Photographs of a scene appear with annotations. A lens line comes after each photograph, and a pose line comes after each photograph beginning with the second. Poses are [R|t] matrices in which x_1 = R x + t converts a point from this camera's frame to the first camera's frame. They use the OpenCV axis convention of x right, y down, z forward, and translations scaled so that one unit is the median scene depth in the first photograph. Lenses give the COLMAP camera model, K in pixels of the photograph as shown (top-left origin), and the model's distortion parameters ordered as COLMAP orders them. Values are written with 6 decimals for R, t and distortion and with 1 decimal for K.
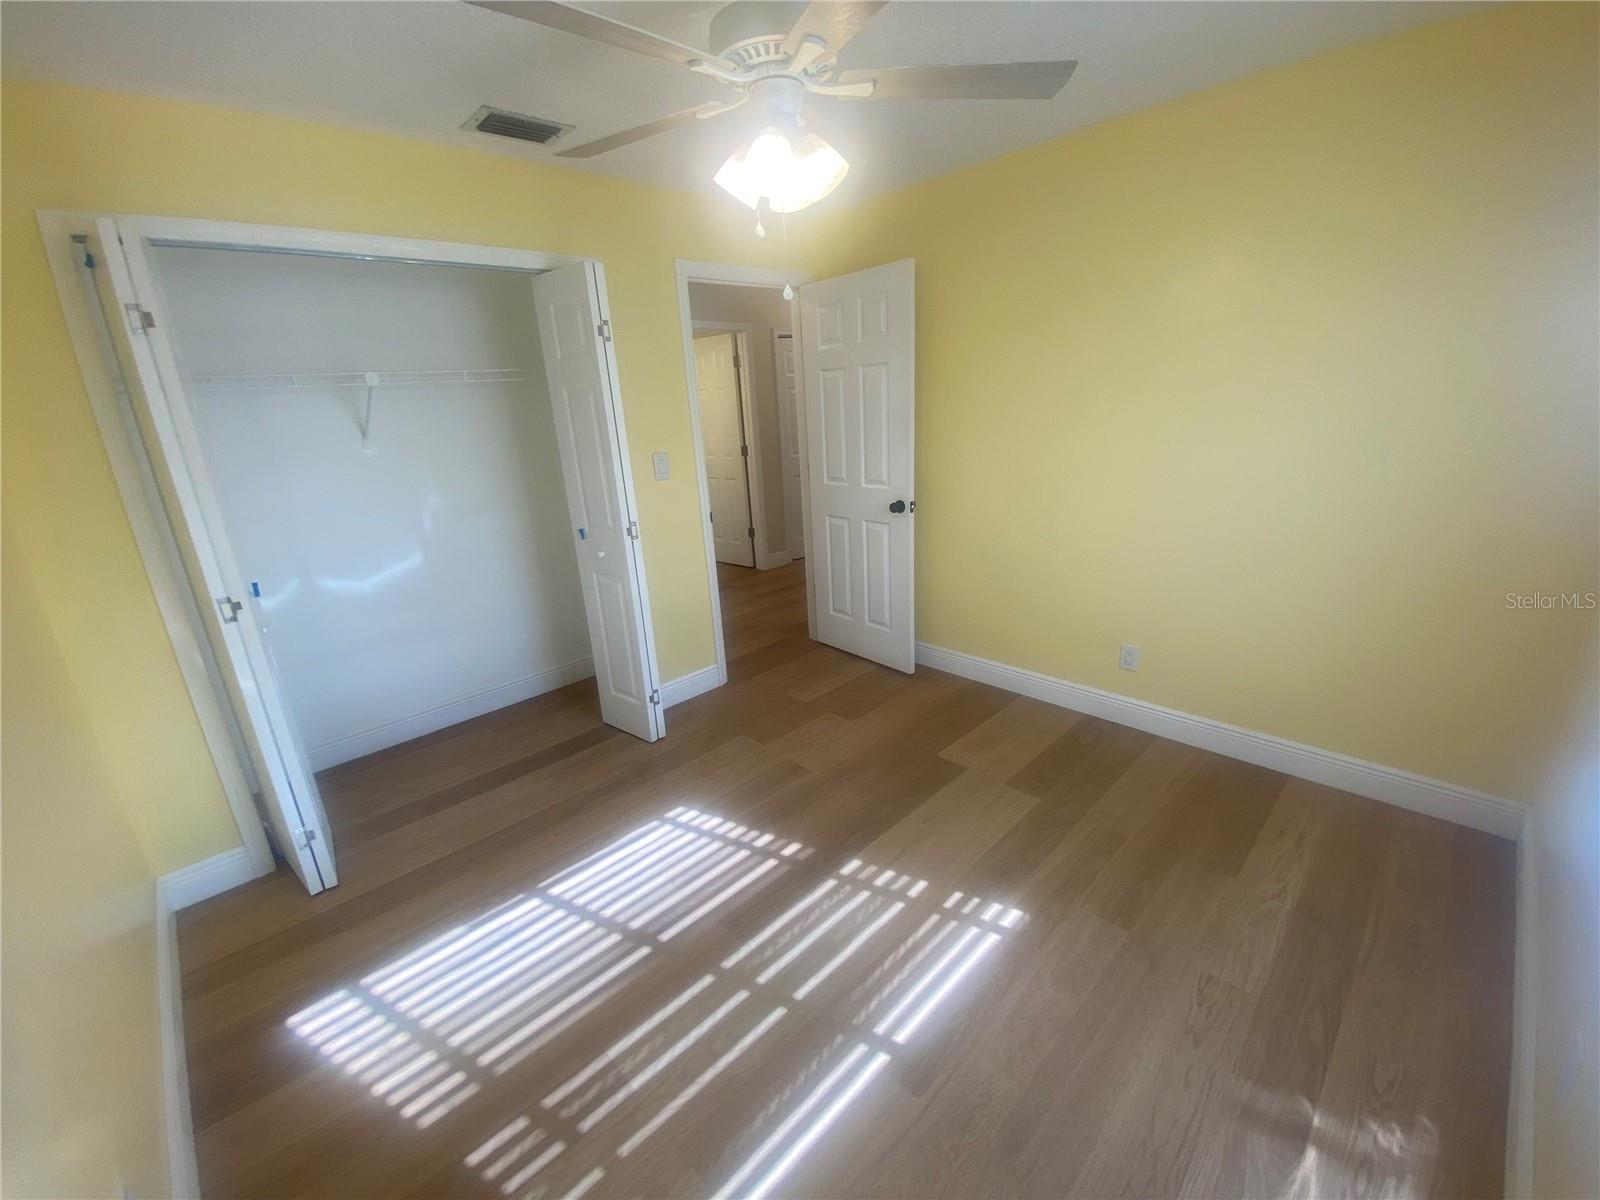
lens RADIAL K [[656.6, 0, 797.0], [0, 656.6, 596.4], [0, 0, 1]] dist [-0.001325, -0.000353]
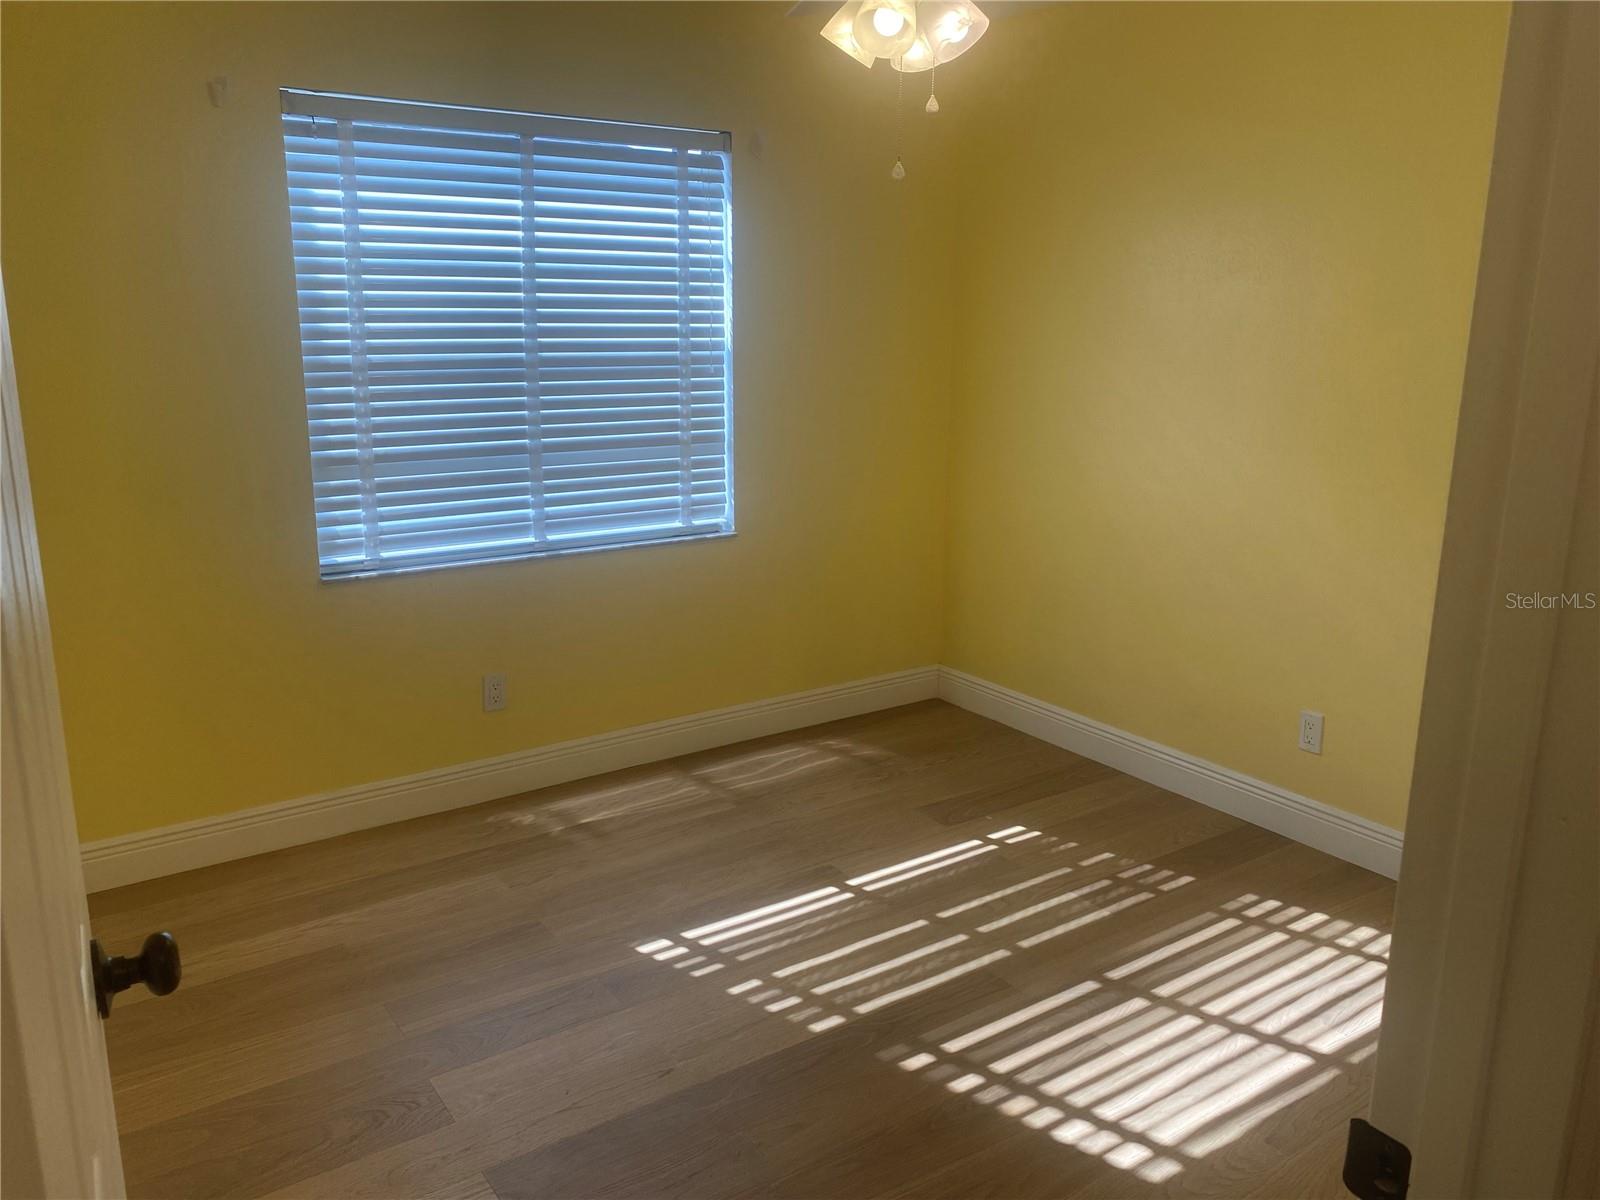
lens RADIAL K [[1213.5, 0, 800.2], [0, 1213.5, 599.5], [0, 0, 1]] dist [-0.002742, -0.001597]
pose [[-0.986095, 0.010557, 0.165845, -0.101626], [0.092436, 0.864189, 0.494604, -0.582791], [-0.138099, 0.503057, -0.853149, 1.968766]]
